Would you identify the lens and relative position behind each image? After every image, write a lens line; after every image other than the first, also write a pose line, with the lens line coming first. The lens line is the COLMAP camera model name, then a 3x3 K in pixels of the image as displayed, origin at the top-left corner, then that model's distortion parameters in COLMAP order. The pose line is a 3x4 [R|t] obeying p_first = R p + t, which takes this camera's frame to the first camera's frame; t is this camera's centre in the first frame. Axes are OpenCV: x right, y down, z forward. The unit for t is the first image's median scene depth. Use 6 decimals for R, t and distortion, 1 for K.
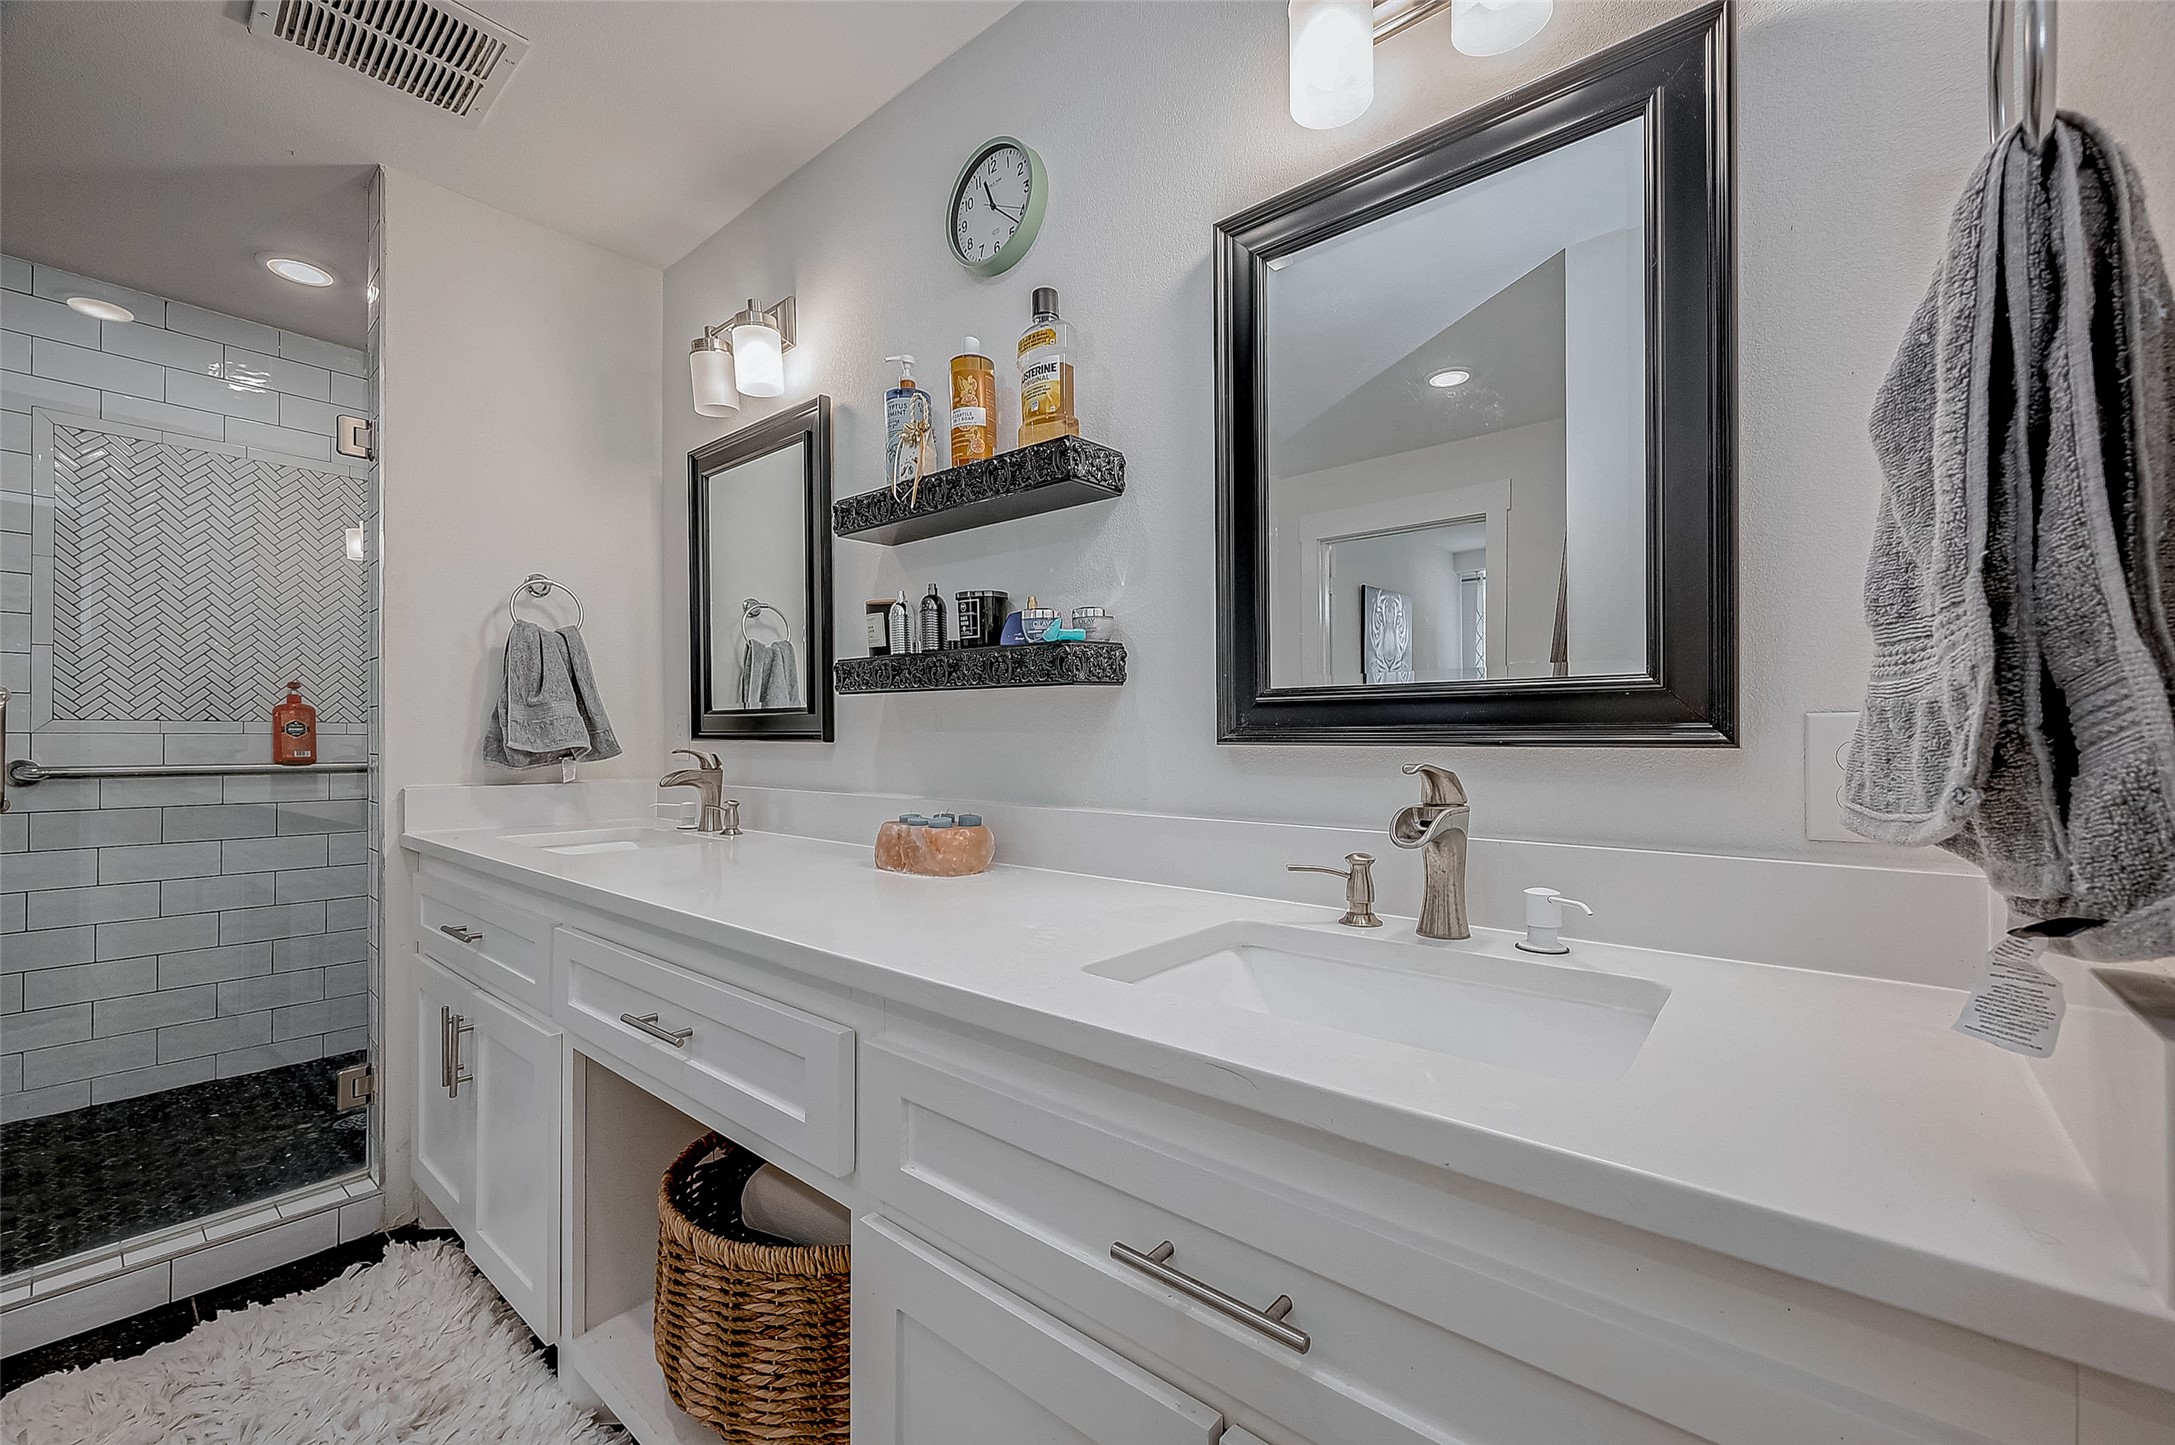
lens RADIAL K [[861.0, 0, 1086.0], [0, 861.0, 725.5], [0, 0, 1]] dist [-0.012697, 0.001789]
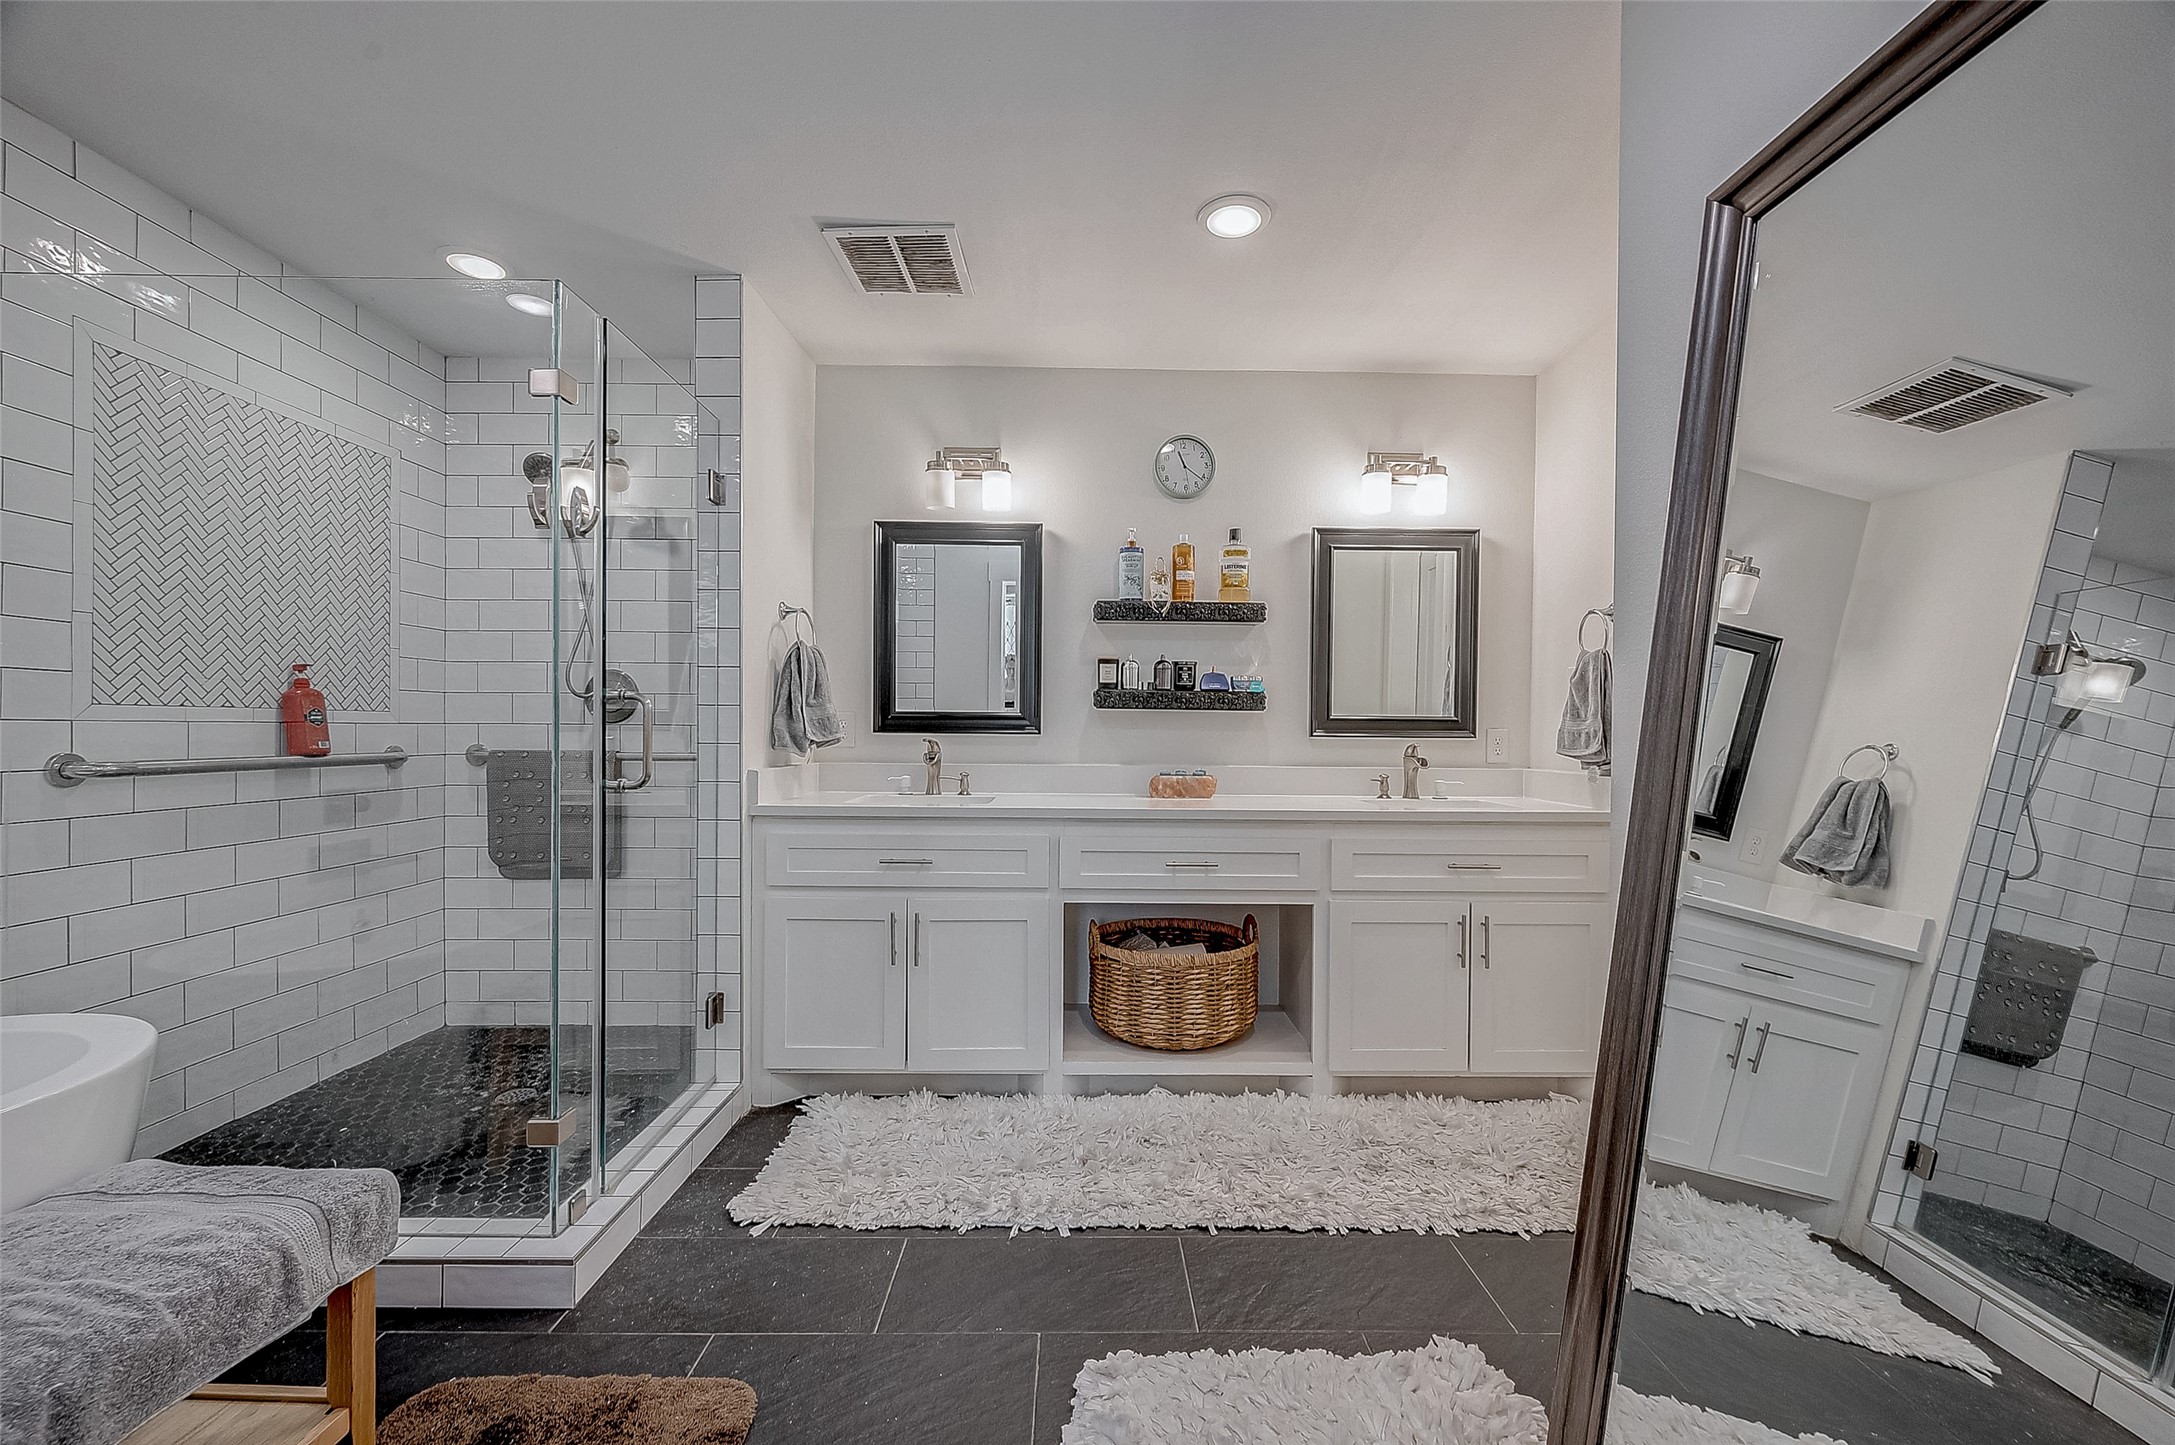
lens RADIAL K [[861.0, 0, 1086.5], [0, 861.0, 733.0], [0, 0, 1]] dist [-0.012697, 0.001789]
pose [[0.759022, 0.003259, 0.651057, -1.482777], [-0.018377, 0.999696, 0.016420, -0.014753], [-0.650806, -0.024428, 0.758851, -0.359535]]
